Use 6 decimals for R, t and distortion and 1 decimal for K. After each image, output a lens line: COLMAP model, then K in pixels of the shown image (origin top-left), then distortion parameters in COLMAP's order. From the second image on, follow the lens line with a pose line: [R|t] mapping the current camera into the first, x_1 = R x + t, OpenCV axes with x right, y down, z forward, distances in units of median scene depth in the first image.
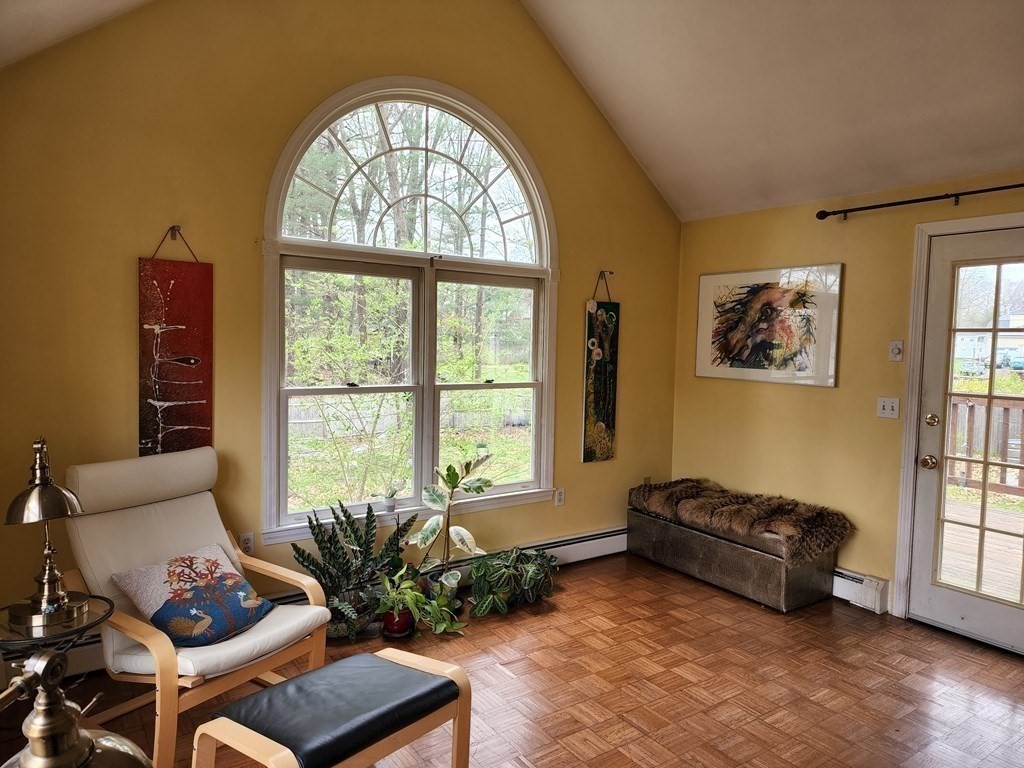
lens RADIAL K [[682.9, 0, 509.1], [0, 682.9, 379.7], [0, 0, 1]] dist [0.081578, -0.077836]
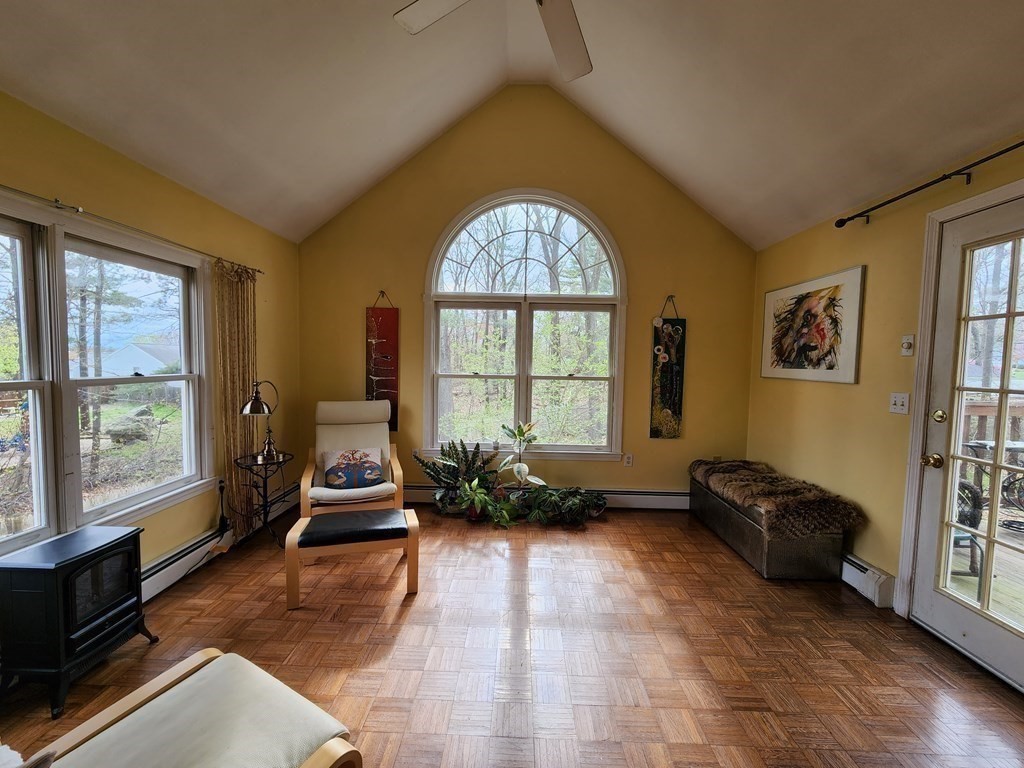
lens RADIAL K [[424.4, 0, 514.9], [0, 424.4, 386.2], [0, 0, 1]] dist [-0.008227, 0.001548]
pose [[0.804308, 0.027287, -0.593586, 0.446503], [-0.038381, 0.999245, -0.006070, 0.039479], [0.592972, 0.027664, 0.804748, 0.182217]]
